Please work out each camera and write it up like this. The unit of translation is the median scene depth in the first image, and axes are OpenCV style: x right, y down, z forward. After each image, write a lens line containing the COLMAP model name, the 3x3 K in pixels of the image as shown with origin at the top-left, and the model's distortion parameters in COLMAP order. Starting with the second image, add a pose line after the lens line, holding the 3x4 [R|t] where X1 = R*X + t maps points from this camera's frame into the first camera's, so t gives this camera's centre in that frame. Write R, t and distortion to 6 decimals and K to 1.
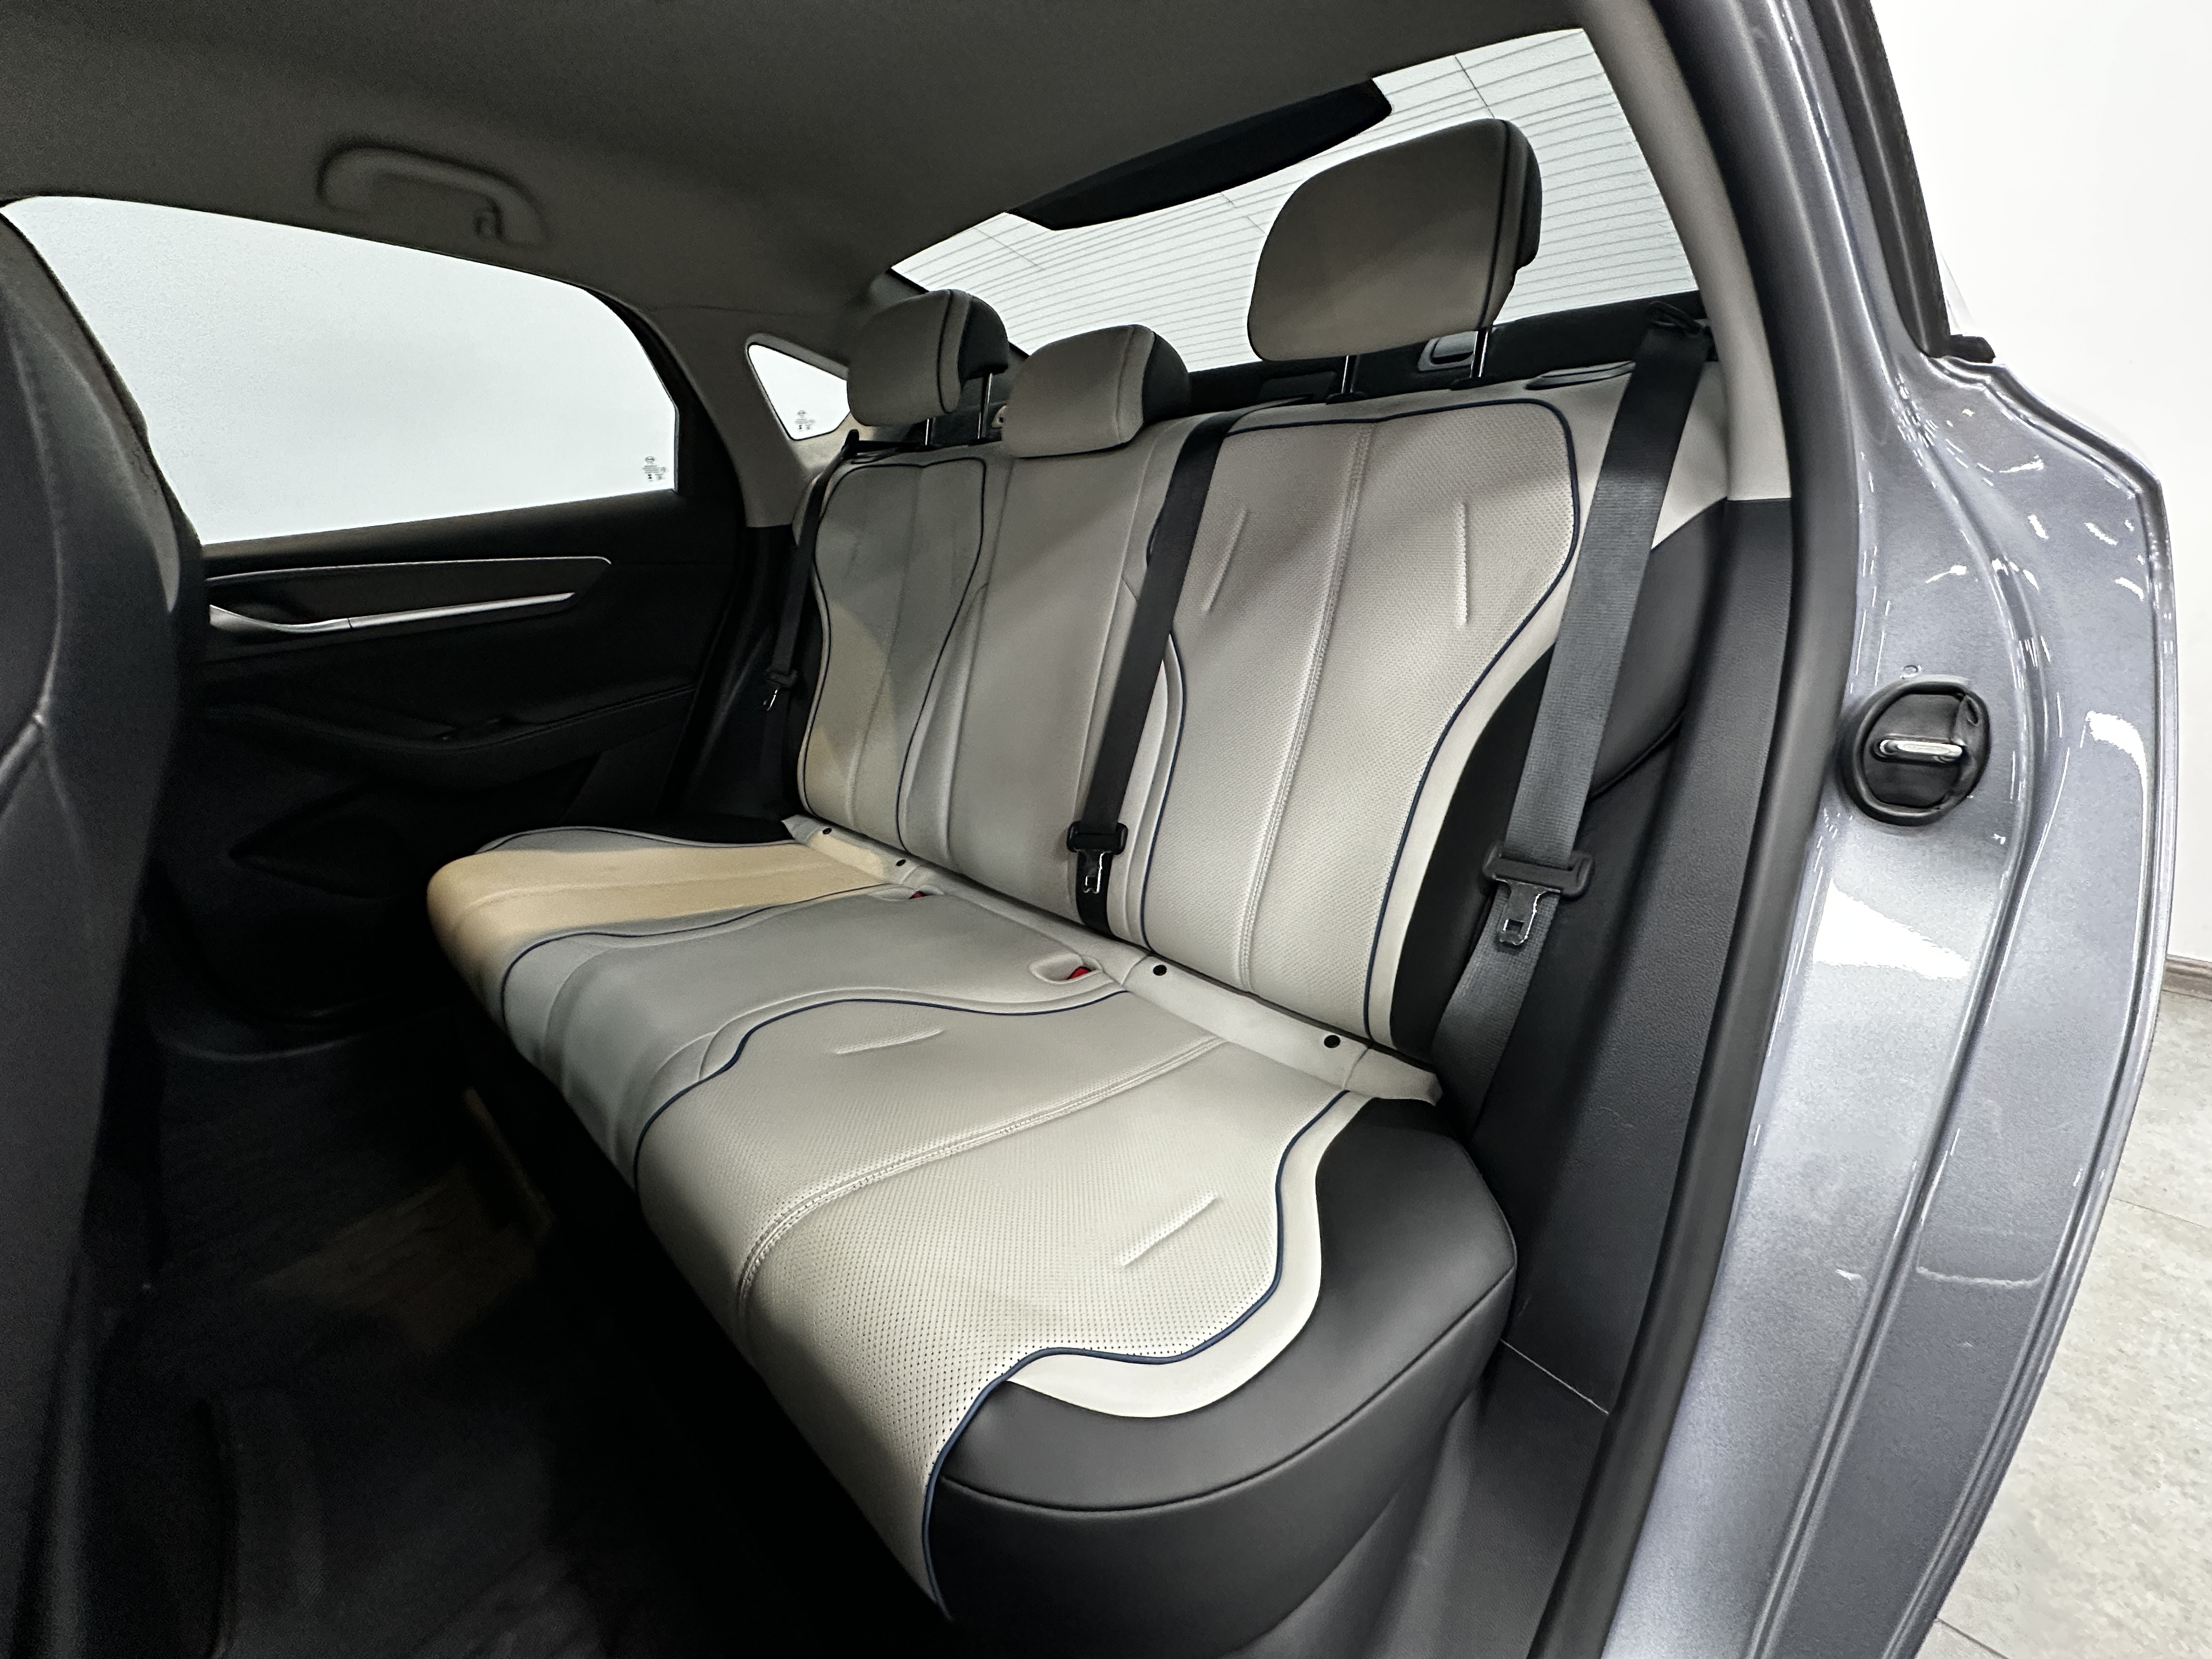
lens RADIAL K [[886.1, 0, 1106.4], [0, 886.1, 829.9], [0, 0, 1]] dist [0.003034, 0.000125]
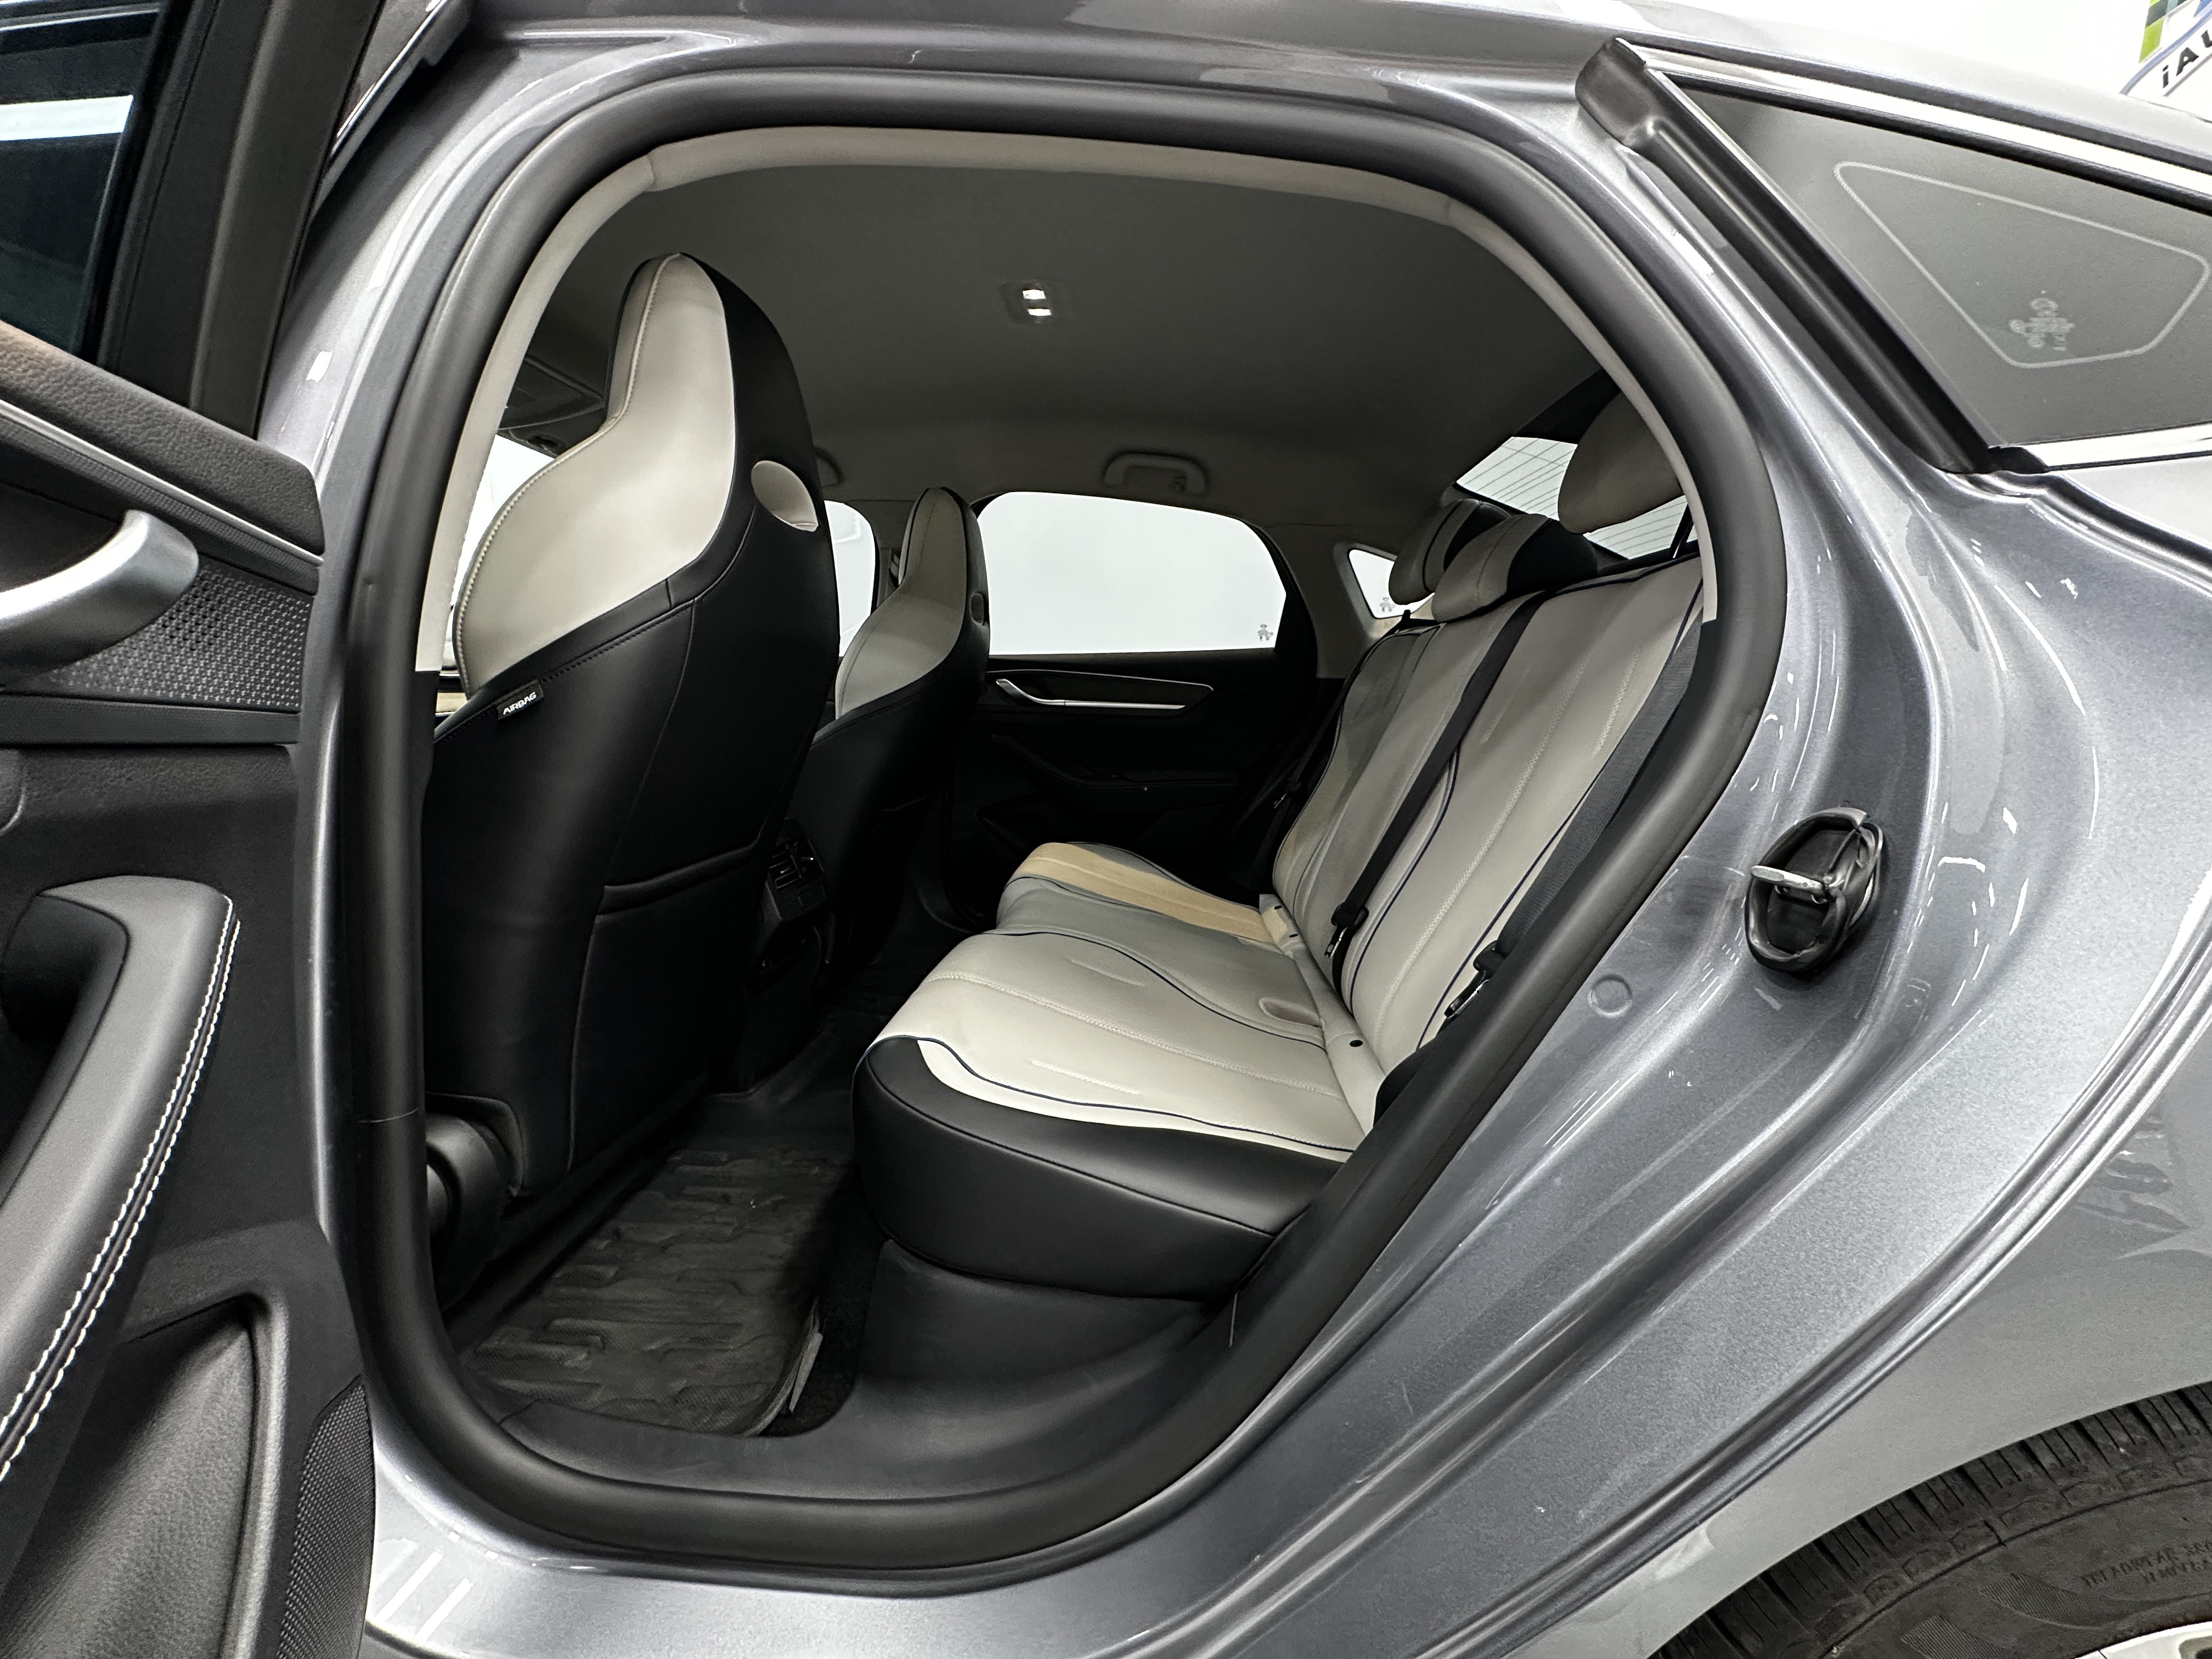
lens RADIAL K [[886.1, 0, 1104.3], [0, 886.1, 828.8], [0, 0, 1]] dist [0.003034, 0.000125]
pose [[0.642628, 0.196750, -0.740486, 0.594772], [-0.353507, 0.933586, -0.058732, 0.080340], [0.679752, 0.299510, 0.669501, -0.033929]]
